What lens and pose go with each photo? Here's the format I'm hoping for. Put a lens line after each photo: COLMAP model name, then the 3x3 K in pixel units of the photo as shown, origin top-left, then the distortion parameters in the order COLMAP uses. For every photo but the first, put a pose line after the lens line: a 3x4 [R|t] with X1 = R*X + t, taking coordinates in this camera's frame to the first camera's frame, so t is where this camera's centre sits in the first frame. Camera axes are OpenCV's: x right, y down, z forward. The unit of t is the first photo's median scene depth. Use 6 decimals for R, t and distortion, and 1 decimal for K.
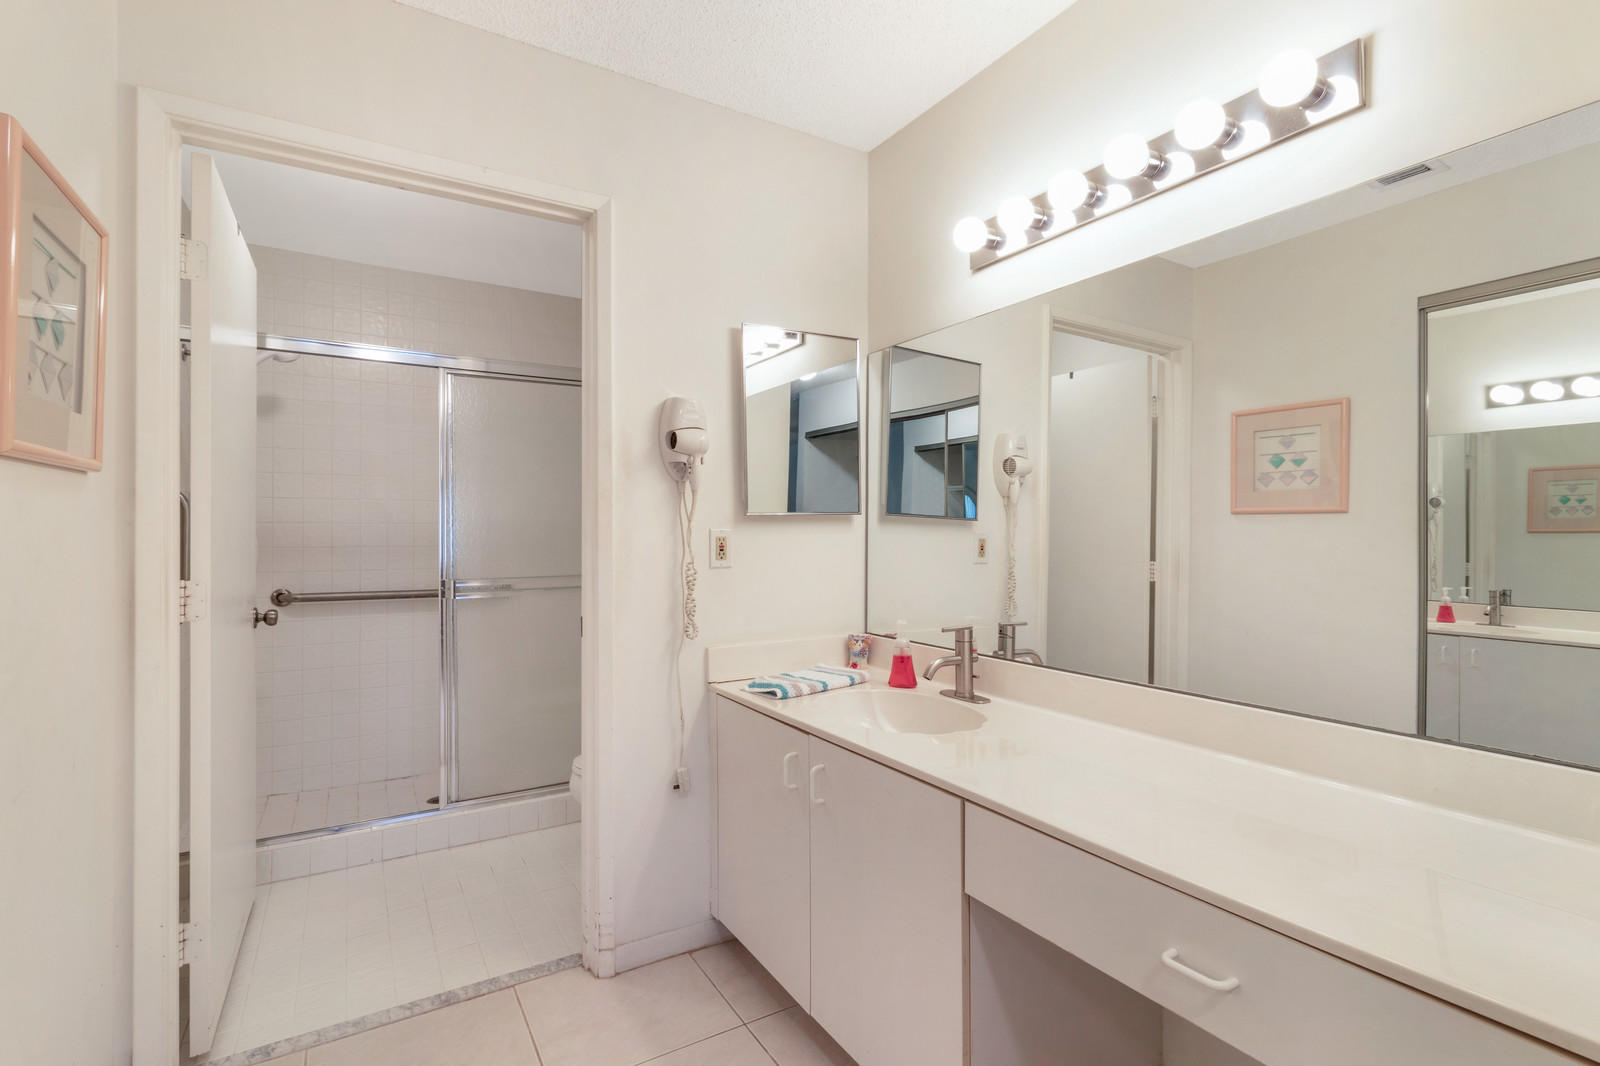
lens RADIAL K [[744.4, 0, 804.2], [0, 744.4, 522.7], [0, 0, 1]] dist [-0.000055, 0.000162]
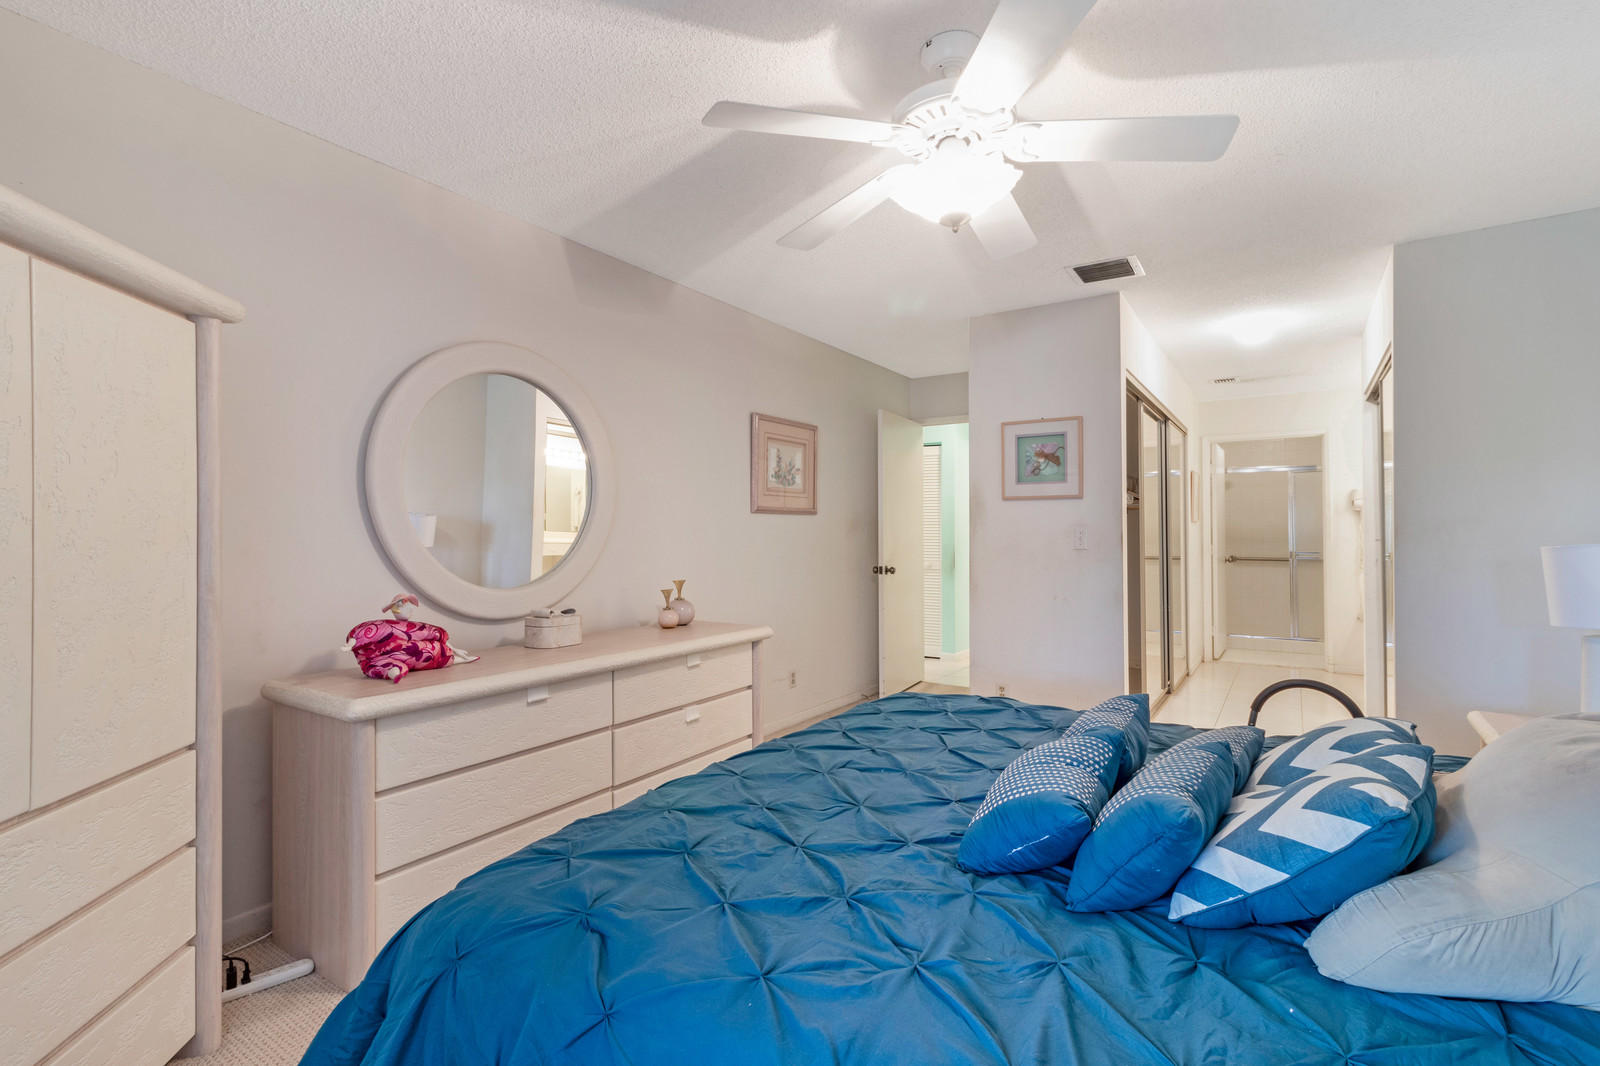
lens RADIAL K [[744.4, 0, 804.2], [0, 744.4, 522.7], [0, 0, 1]] dist [-0.000055, 0.000162]
pose [[0.423229, -0.012473, -0.905937, 1.608563], [0.008993, 0.999914, -0.009566, -0.021258], [0.905978, -0.004098, 0.423305, -2.300309]]
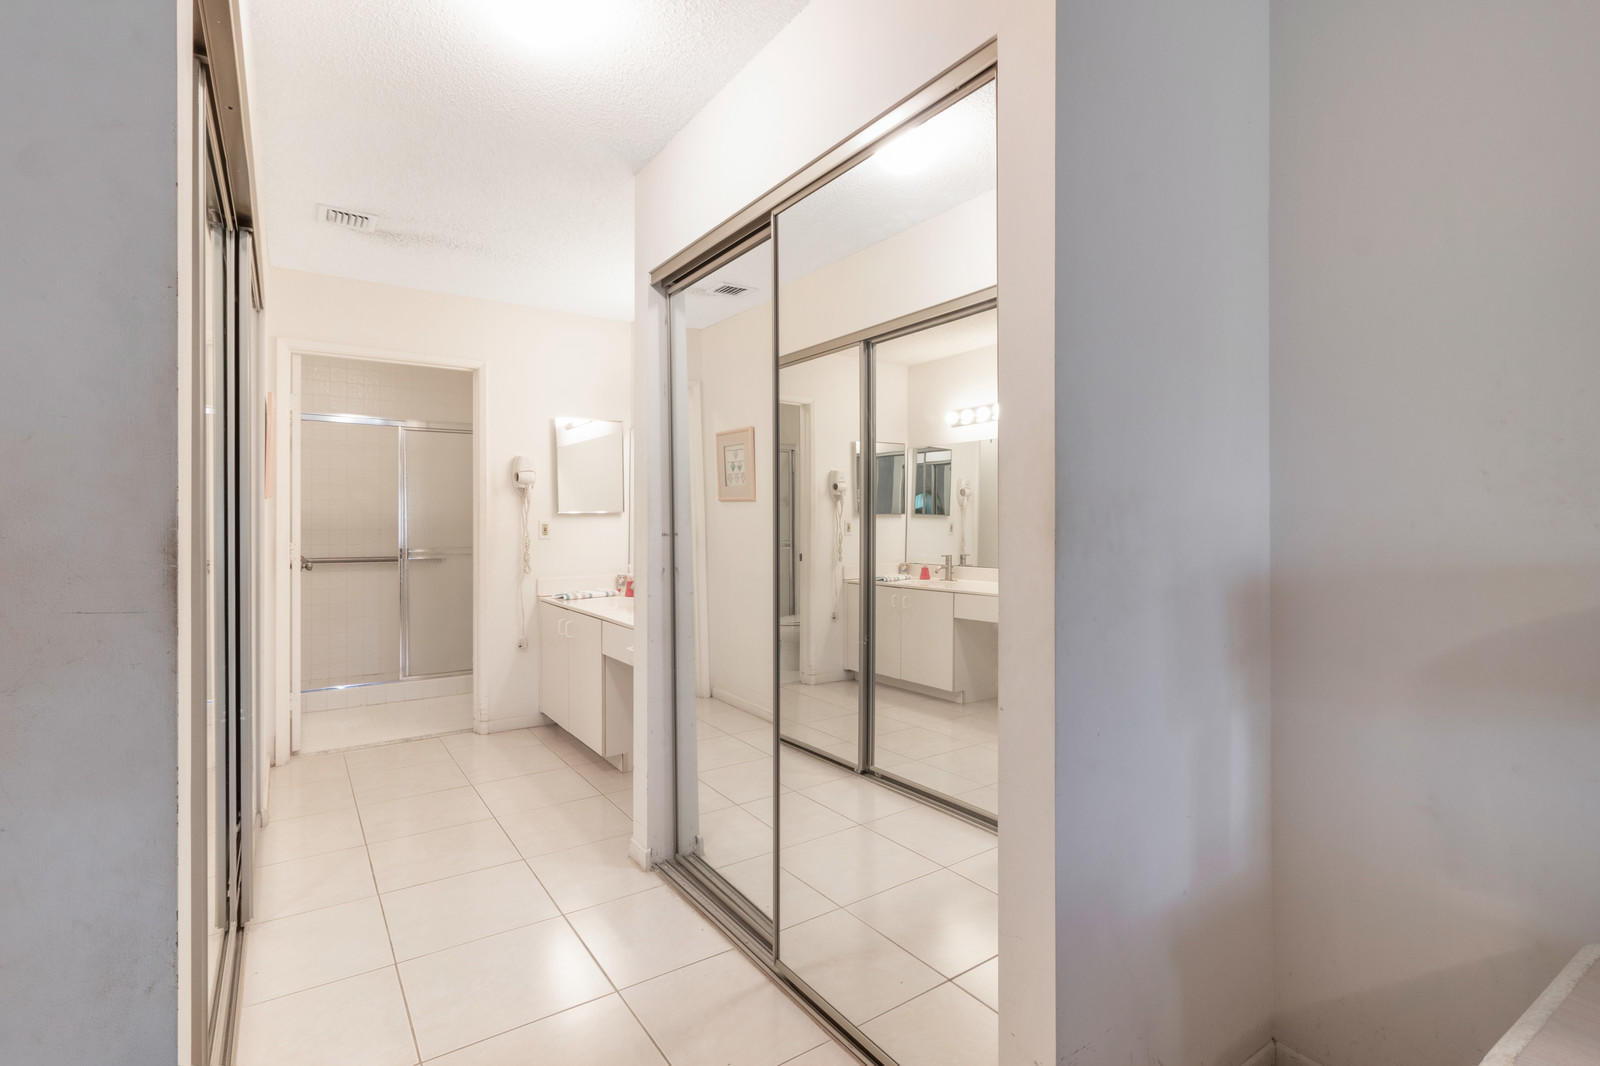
lens RADIAL K [[752.1, 0, 792.5], [0, 752.1, 518.0], [0, 0, 1]] dist [-0.001402, 0.000153]
pose [[0.999057, 0.002695, 0.043343, 0.485887], [-0.003046, 0.999963, 0.008031, -0.016146], [-0.043320, -0.008156, 0.999028, -1.095663]]
